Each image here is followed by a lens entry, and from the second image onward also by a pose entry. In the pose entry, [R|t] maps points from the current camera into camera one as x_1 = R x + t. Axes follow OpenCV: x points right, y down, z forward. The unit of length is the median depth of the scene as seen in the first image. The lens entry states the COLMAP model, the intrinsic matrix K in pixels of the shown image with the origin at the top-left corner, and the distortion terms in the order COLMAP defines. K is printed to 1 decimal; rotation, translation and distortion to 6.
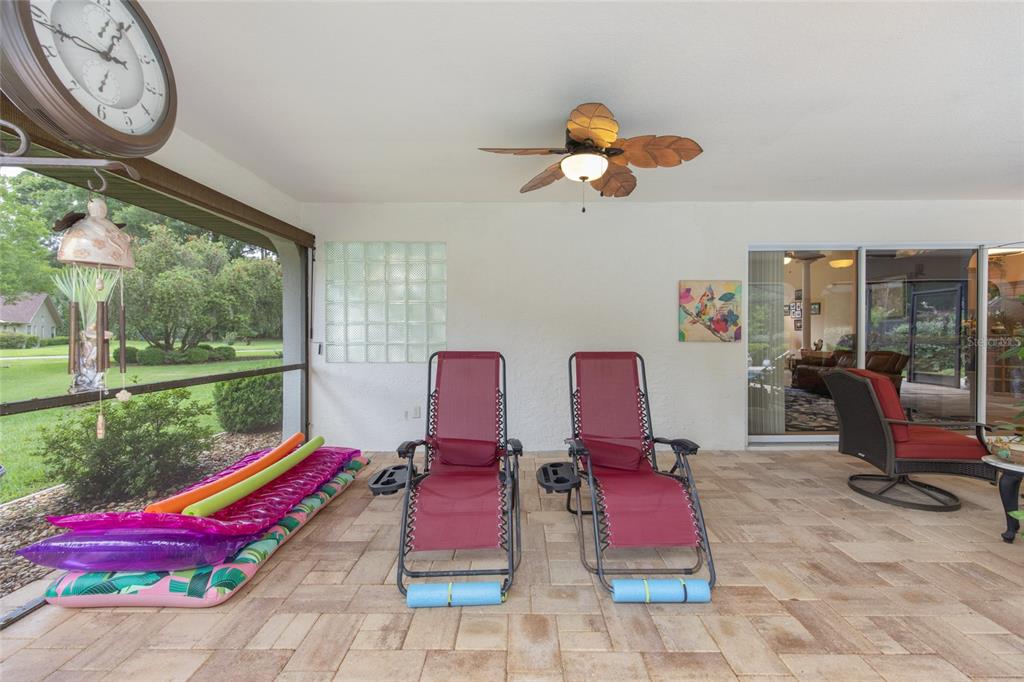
lens RADIAL K [[413.3, 0, 514.2], [0, 413.3, 333.9], [0, 0, 1]] dist [0.001211, 0.000162]
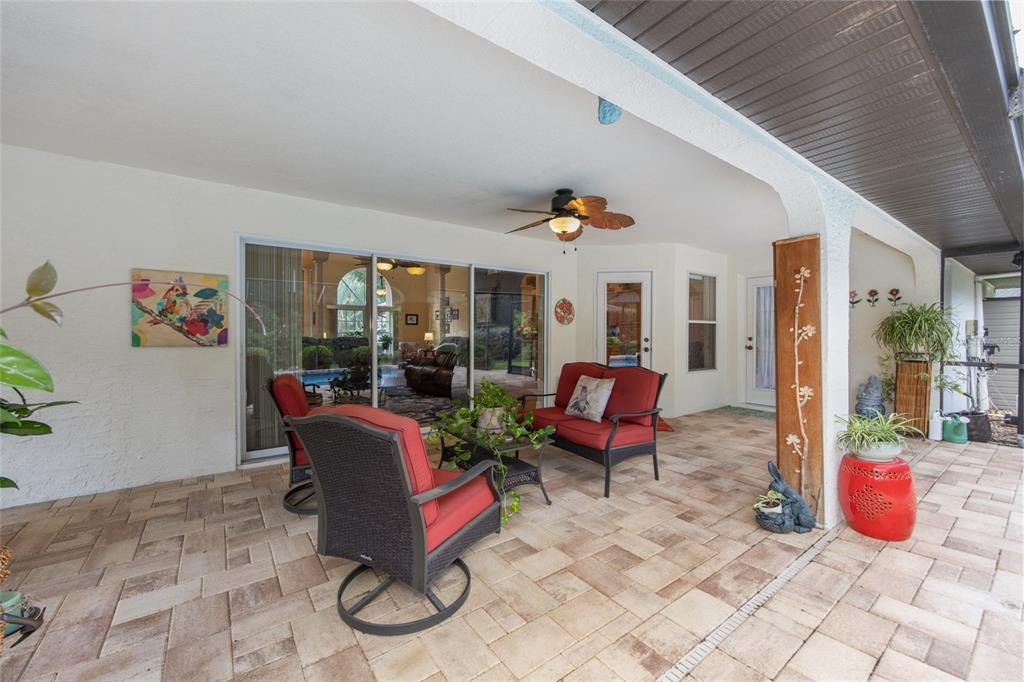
lens RADIAL K [[409.9, 0, 515.4], [0, 409.9, 337.5], [0, 0, 1]] dist [-0.001445, -0.000043]
pose [[0.798156, -0.000611, 0.602451, 0.514168], [-0.001270, 0.999996, 0.002696, -0.002191], [-0.602450, -0.002917, 0.798151, -0.046268]]
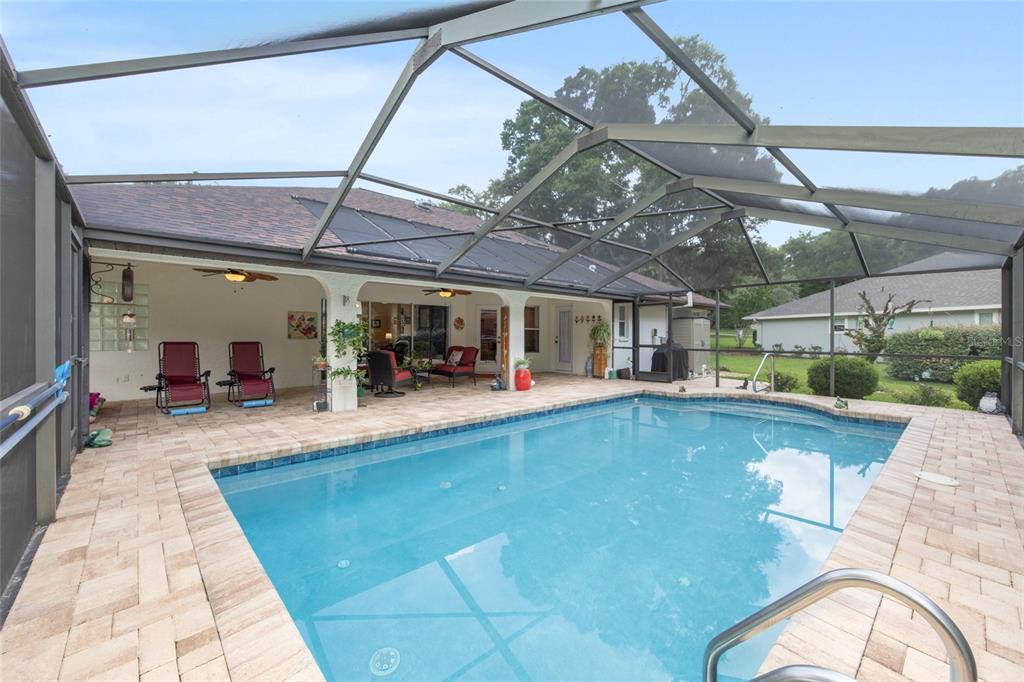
lens RADIAL K [[409.9, 0, 515.4], [0, 409.9, 337.5], [0, 0, 1]] dist [-0.001445, -0.000043]
pose [[0.732547, 0.001922, 0.680714, -0.207597], [-0.004291, 0.999989, 0.001793, 0.003610], [-0.680703, -0.004235, 0.732547, -1.459792]]
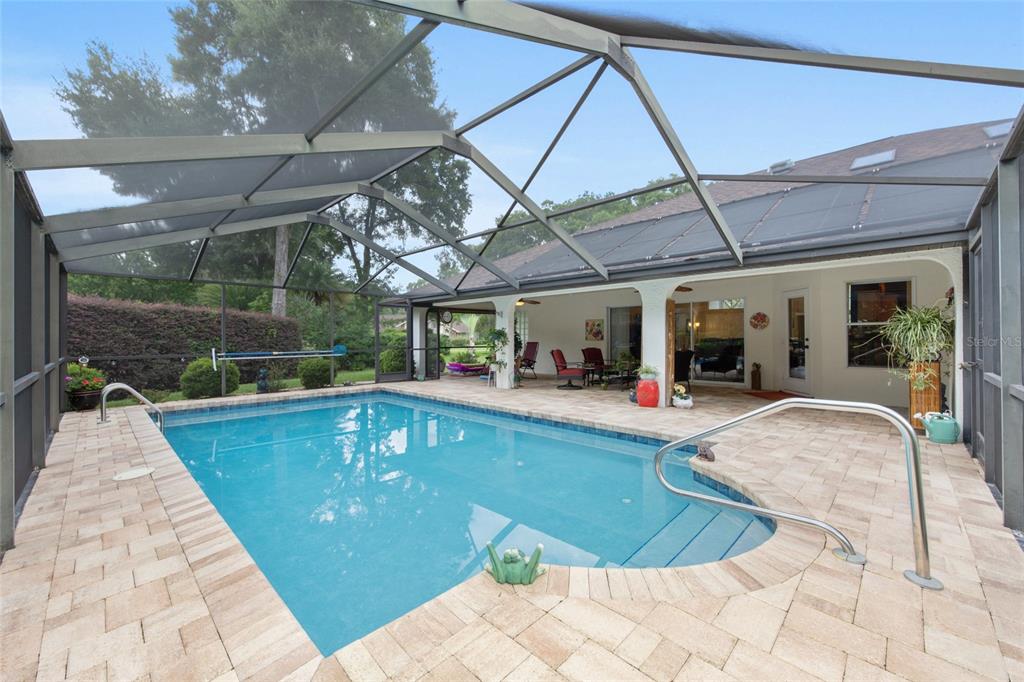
lens RADIAL K [[402.5, 0, 528.7], [0, 402.5, 336.7], [0, 0, 1]] dist [0.000008, -0.000005]
pose [[0.737122, -0.000979, -0.675759, 2.087381], [-0.001728, 0.999993, -0.003333, 0.004211], [0.675758, 0.003624, 0.737115, -1.455674]]
